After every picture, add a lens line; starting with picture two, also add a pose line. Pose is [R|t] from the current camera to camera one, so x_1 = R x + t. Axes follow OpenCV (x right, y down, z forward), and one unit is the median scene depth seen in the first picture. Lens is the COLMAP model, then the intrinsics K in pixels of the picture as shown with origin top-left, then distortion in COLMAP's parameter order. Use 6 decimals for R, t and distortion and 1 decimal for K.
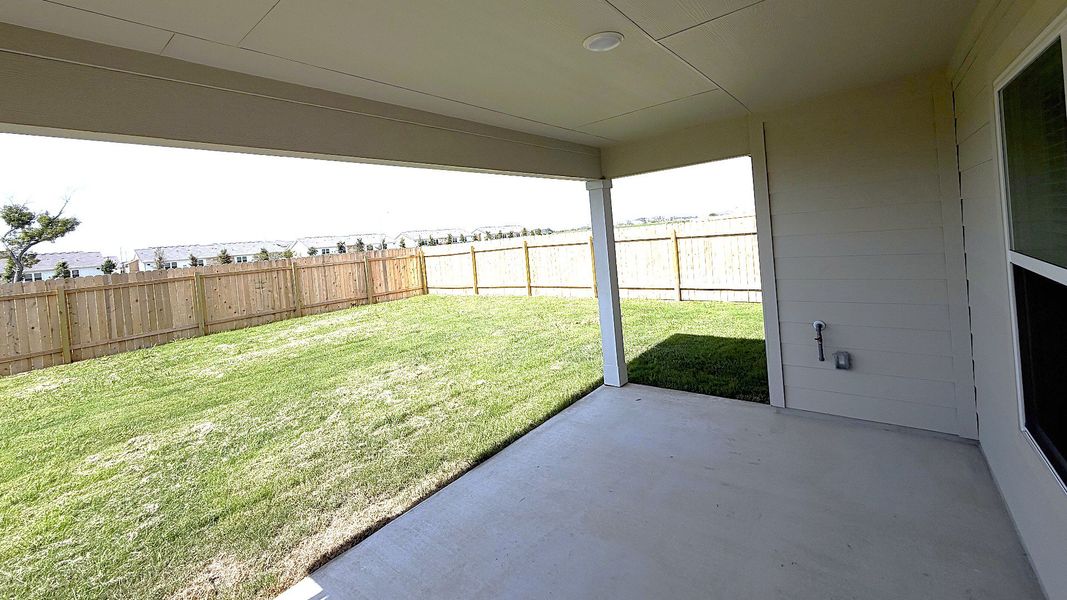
lens RADIAL K [[426.6, 0, 532.6], [0, 426.6, 255.6], [0, 0, 1]] dist [0.000189, 0.000195]
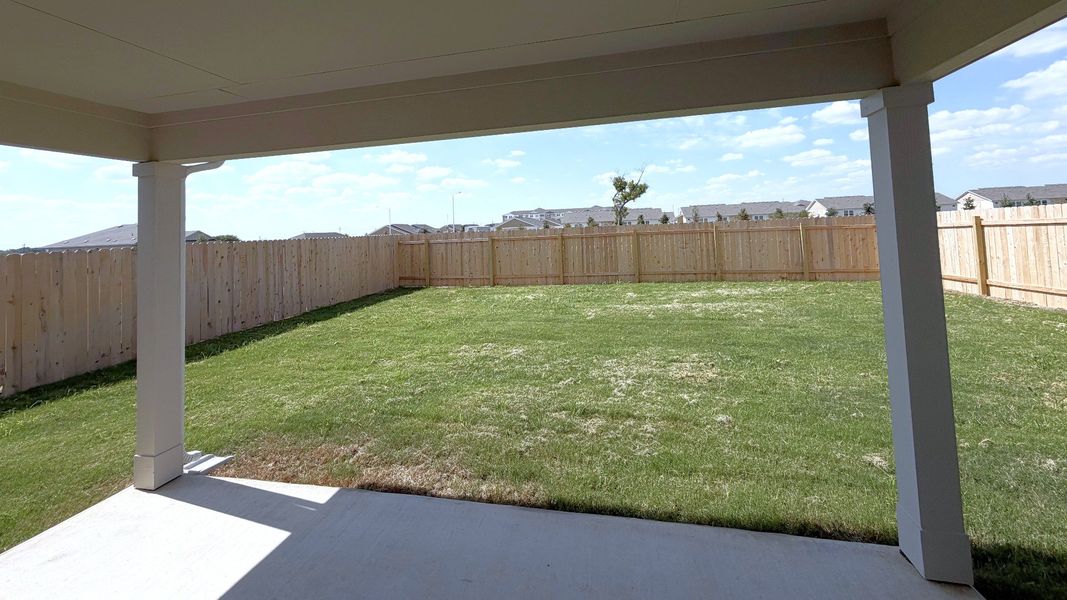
lens RADIAL K [[424.5, 0, 534.8], [0, 424.5, 237.4], [0, 0, 1]] dist [0.000161, 0.000155]
pose [[0.444922, 0.083494, -0.891669, 0.124062], [-0.036251, 0.996508, 0.075222, -0.015317], [0.894835, -0.001144, 0.446395, 0.152365]]
